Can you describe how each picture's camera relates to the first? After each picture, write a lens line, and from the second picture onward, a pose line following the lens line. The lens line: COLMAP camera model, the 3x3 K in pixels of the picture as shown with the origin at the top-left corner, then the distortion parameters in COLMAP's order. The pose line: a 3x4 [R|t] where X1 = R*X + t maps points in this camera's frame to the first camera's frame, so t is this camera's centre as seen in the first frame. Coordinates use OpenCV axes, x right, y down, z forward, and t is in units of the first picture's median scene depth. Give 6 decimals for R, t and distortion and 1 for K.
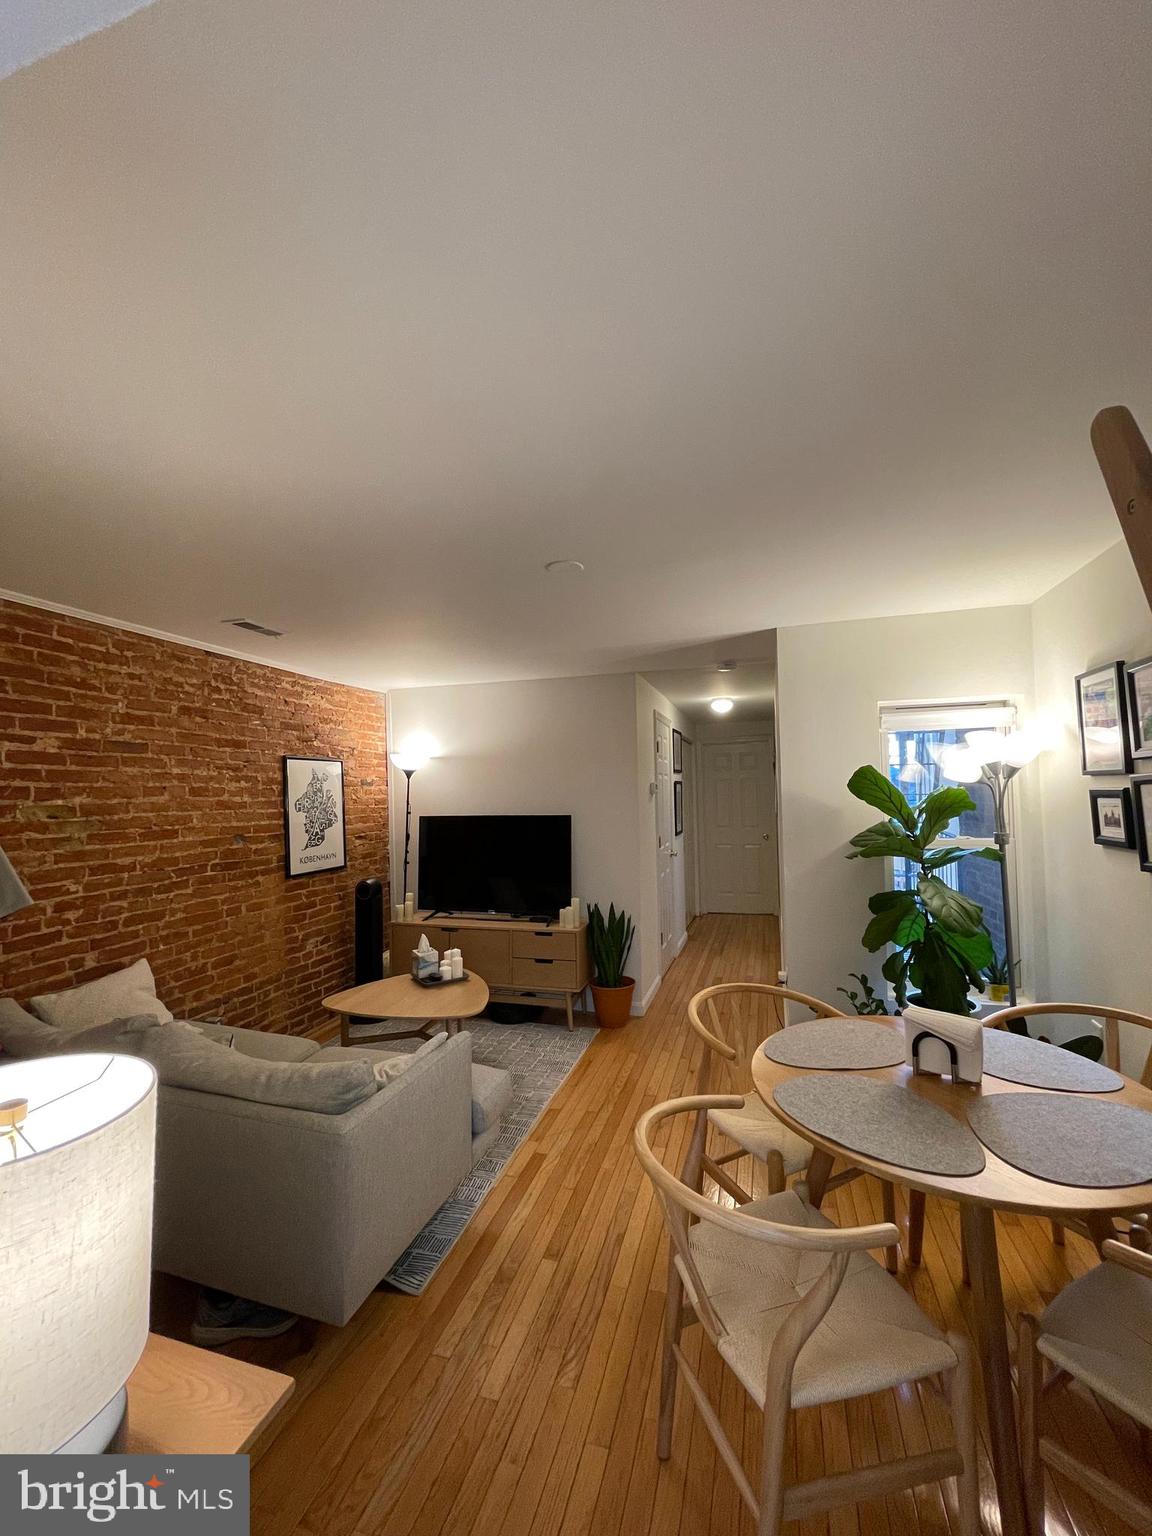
lens RADIAL K [[620.7, 0, 584.6], [0, 620.7, 764.0], [0, 0, 1]] dist [-0.008389, 0.003224]
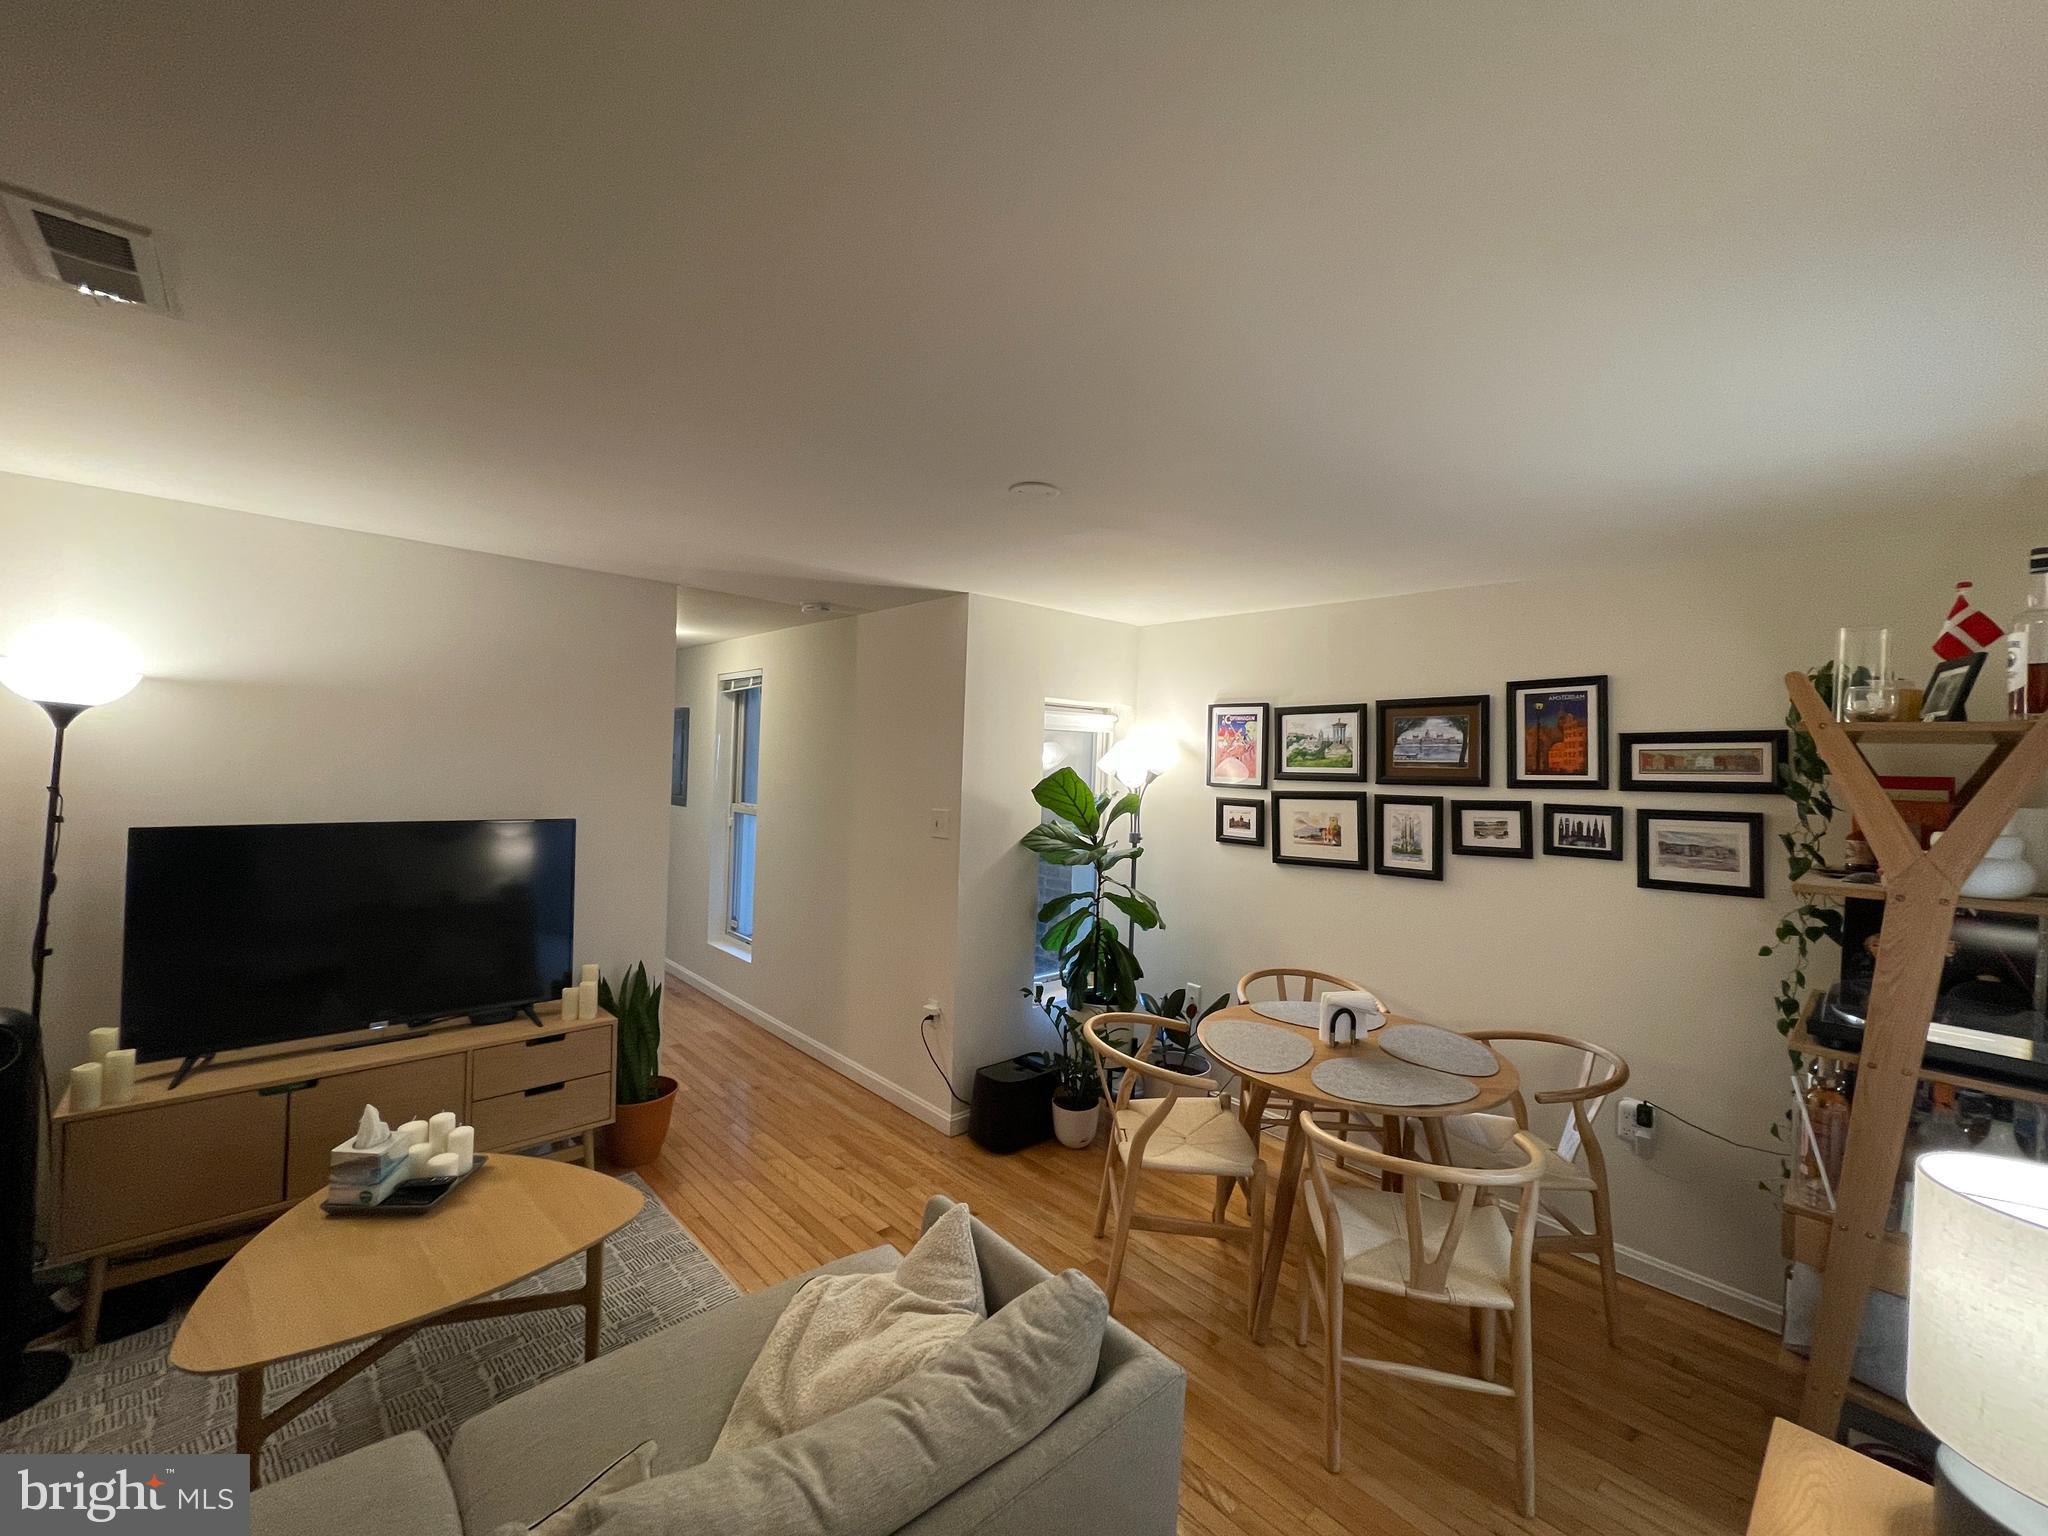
lens RADIAL K [[827.6, 0, 1020.4], [0, 827.6, 751.7], [0, 0, 1]] dist [-0.008389, 0.003224]
pose [[0.511320, 0.041524, 0.858386, -0.631685], [-0.082925, 0.996555, 0.001188, -0.016031], [-0.855380, -0.071789, 0.513002, 0.381817]]
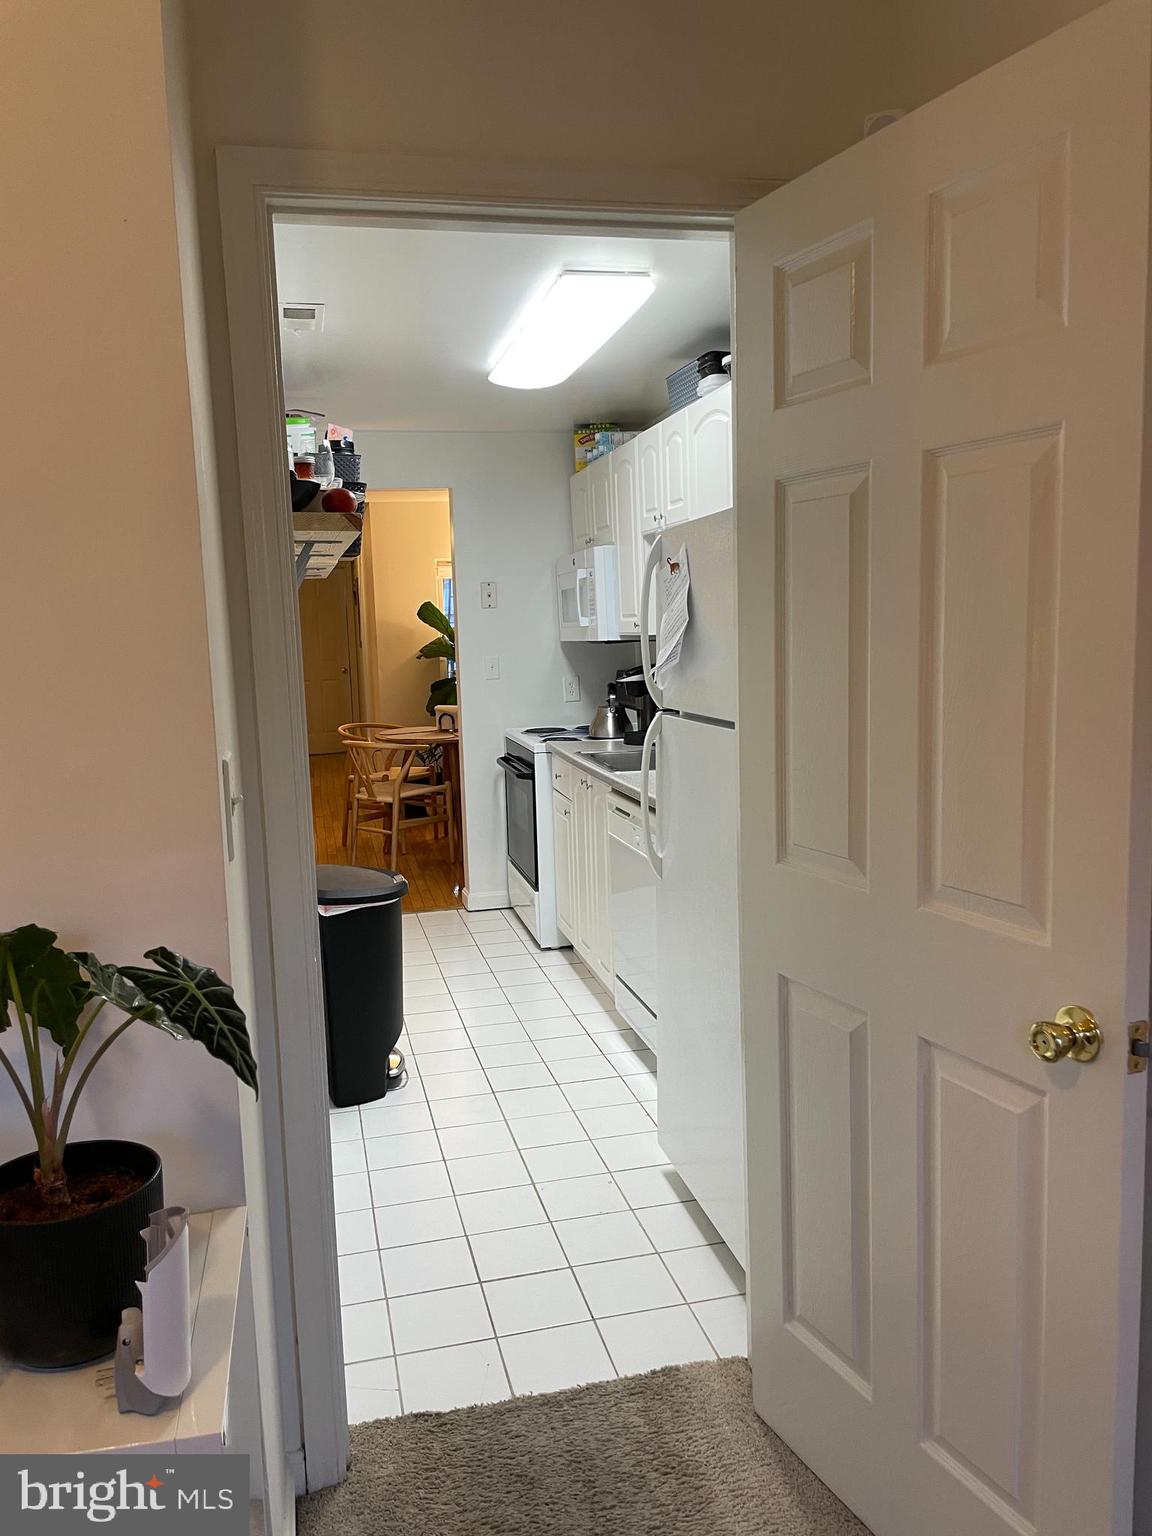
lens RADIAL K [[1164.7, 0, 580.7], [0, 1164.7, 777.1], [0, 0, 1]] dist [0.075052, -0.092959]
pose [[0.869779, -0.073076, 0.488001, -0.665752], [-0.010569, 0.985988, 0.166483, -0.053393], [-0.493329, -0.149961, 0.856819, -1.738105]]
